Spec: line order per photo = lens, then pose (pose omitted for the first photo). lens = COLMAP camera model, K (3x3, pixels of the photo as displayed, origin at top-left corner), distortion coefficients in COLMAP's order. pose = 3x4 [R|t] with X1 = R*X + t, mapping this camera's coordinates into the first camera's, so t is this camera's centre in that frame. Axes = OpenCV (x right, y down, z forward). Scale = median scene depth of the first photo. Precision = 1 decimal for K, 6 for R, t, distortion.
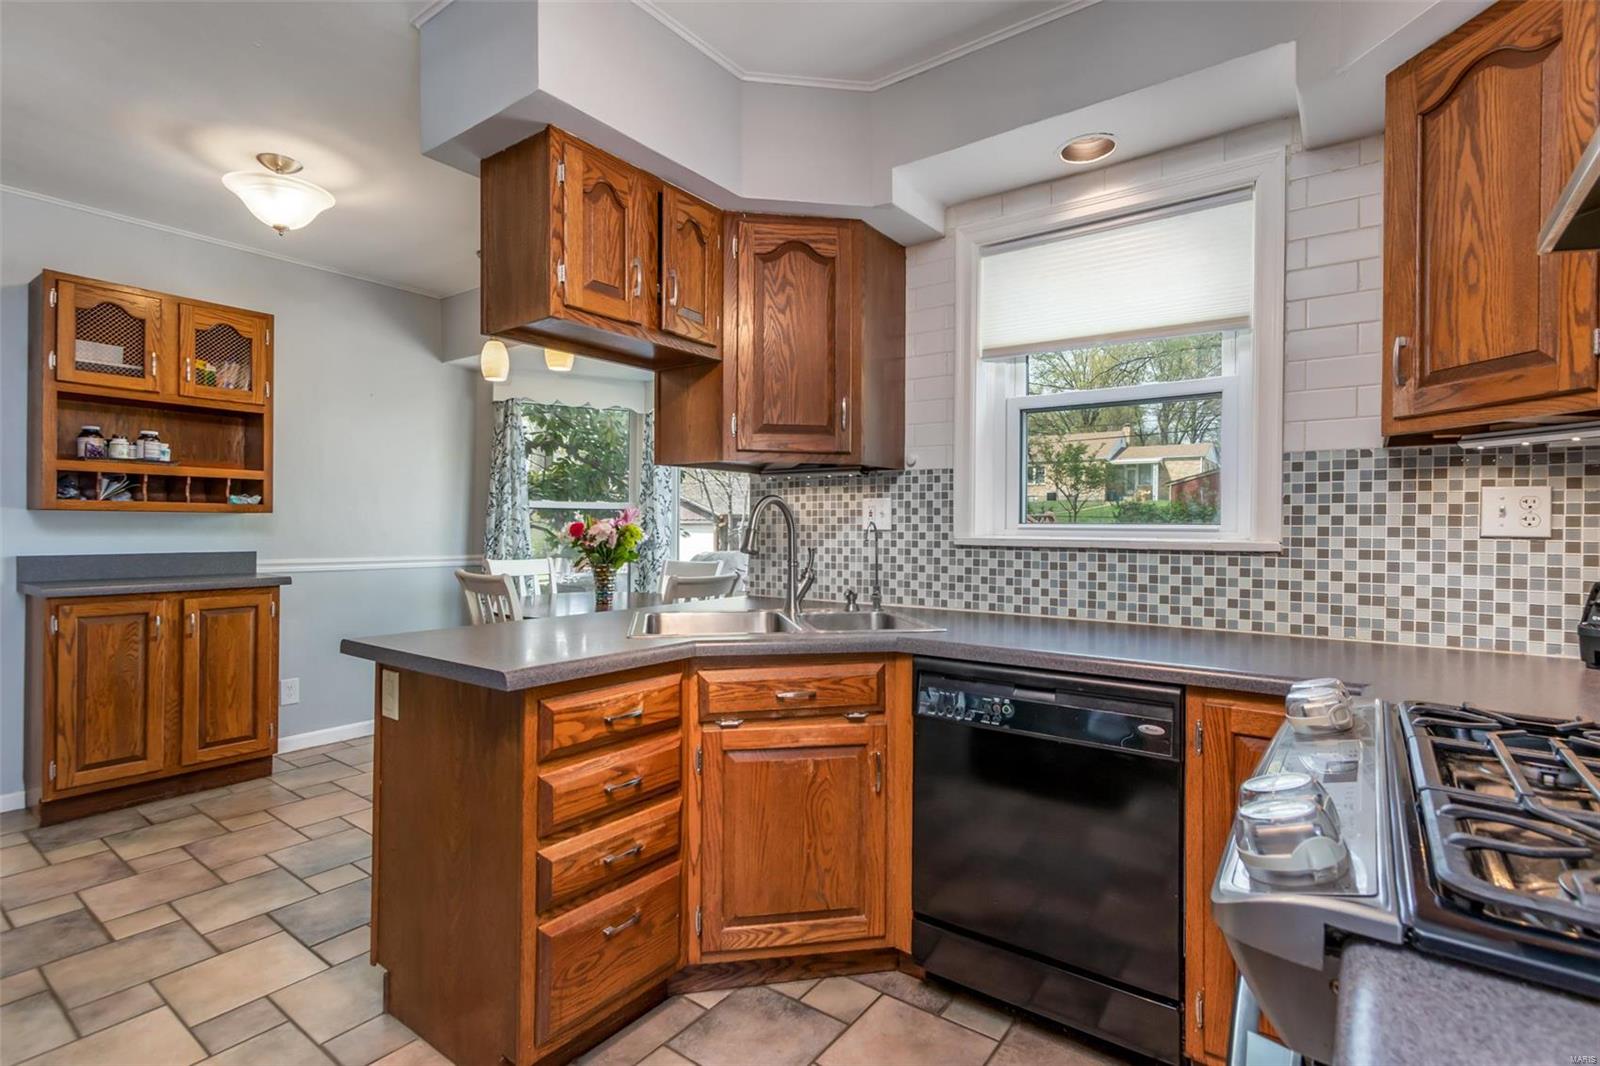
lens RADIAL K [[759.9, 0, 790.7], [0, 759.9, 527.7], [0, 0, 1]] dist [0.000119, -0.000337]
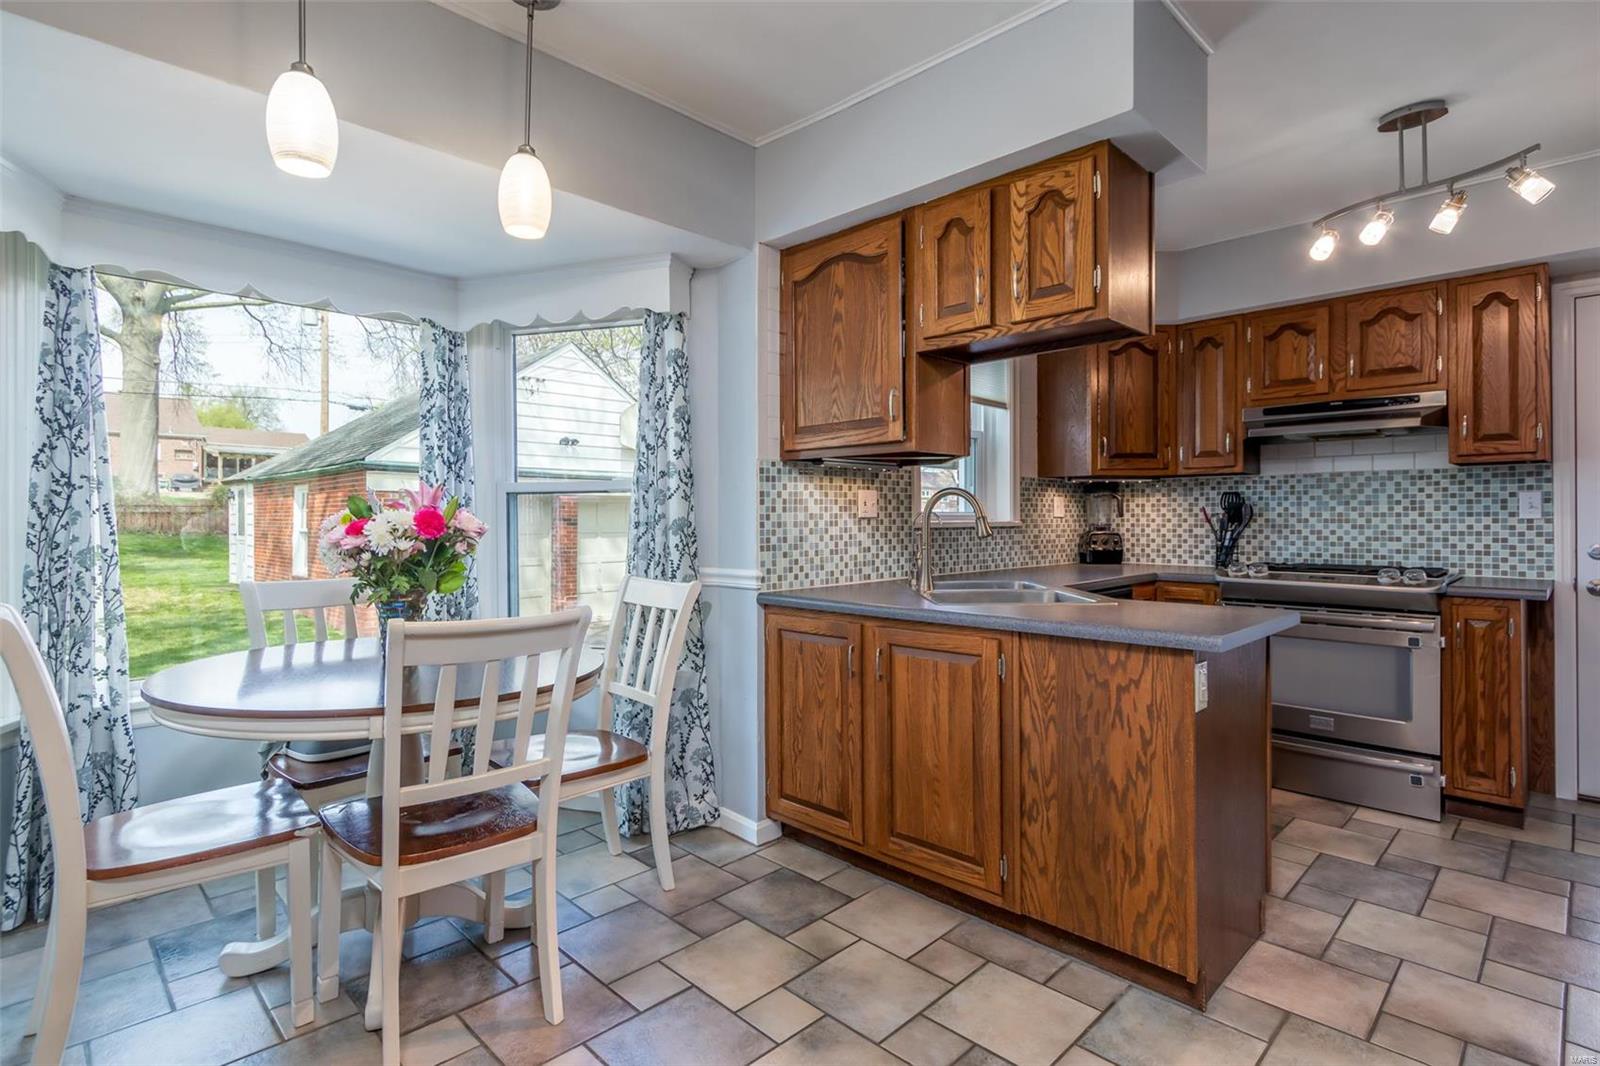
lens RADIAL K [[799.7, 0, 803.6], [0, 799.7, 517.5], [0, 0, 1]] dist [0.003348, -0.002238]
pose [[0.129807, -0.006146, 0.991520, -1.432754], [0.006360, 0.999965, 0.005366, -0.005271], [-0.991519, 0.005609, 0.129841, 1.217821]]
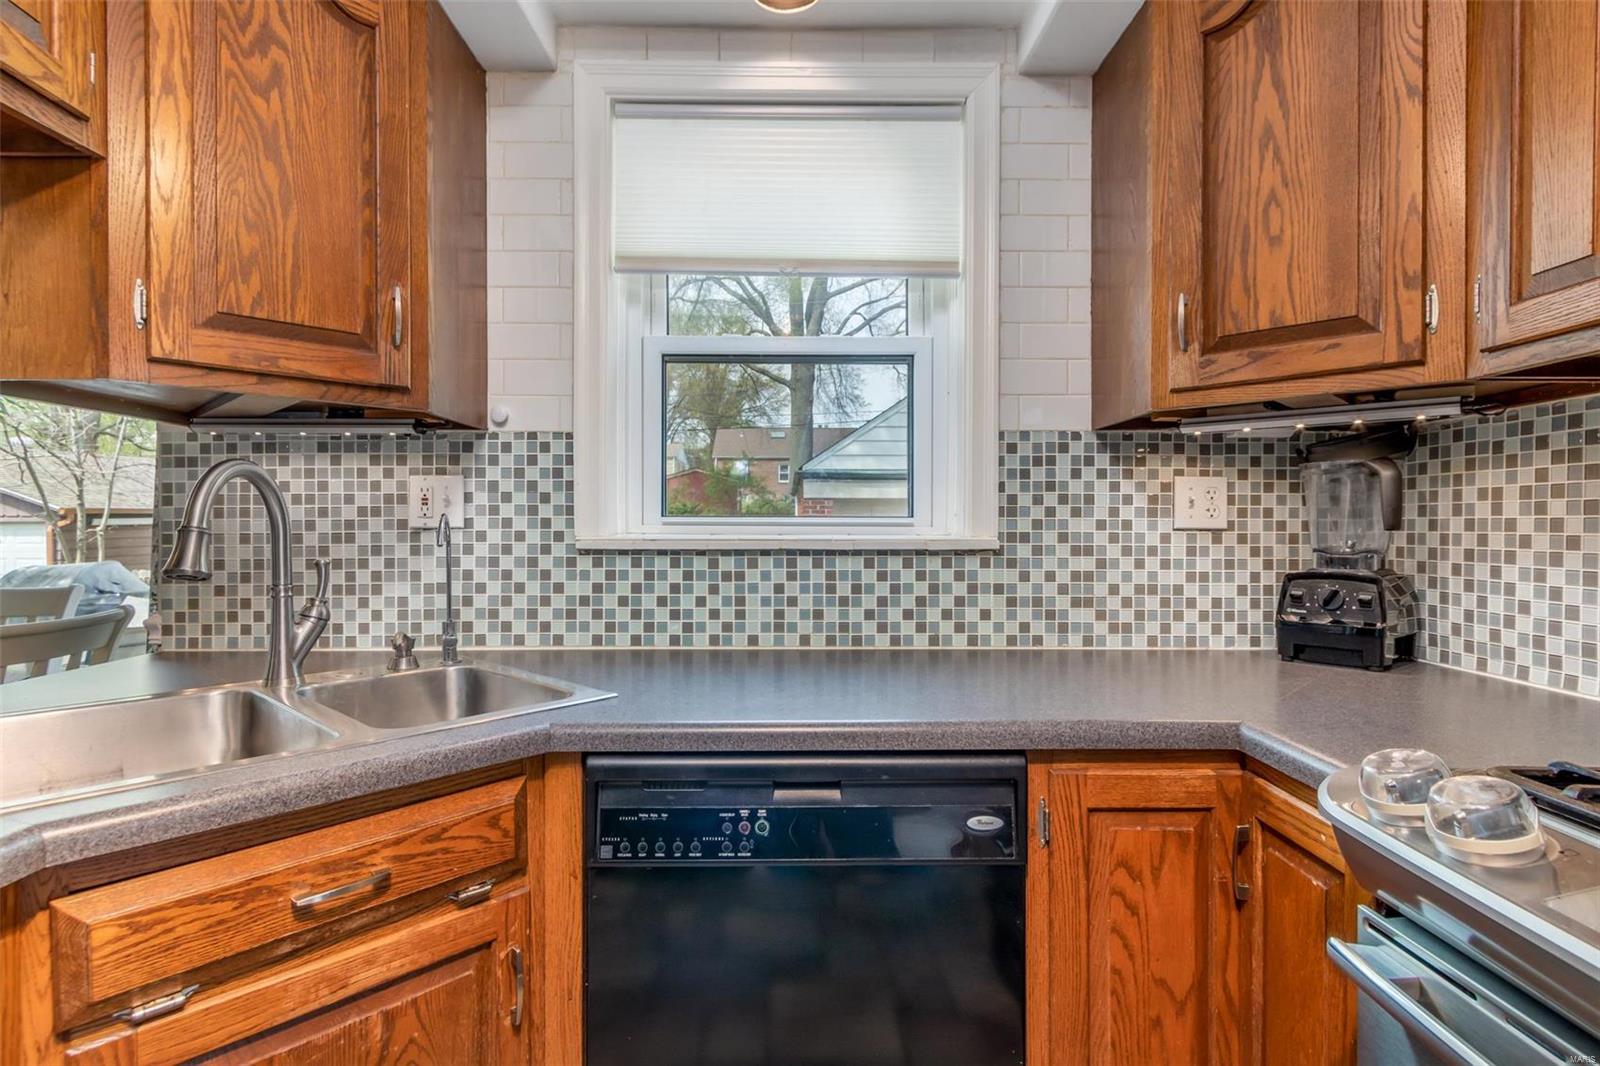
lens RADIAL K [[799.7, 0, 795.8], [0, 799.7, 527.6], [0, 0, 1]] dist [0.003348, -0.002238]
pose [[0.793642, -0.007655, 0.608337, -0.061696], [0.005723, 0.999971, 0.005117, 0.001950], [-0.608359, -0.000580, 0.793662, 0.412761]]
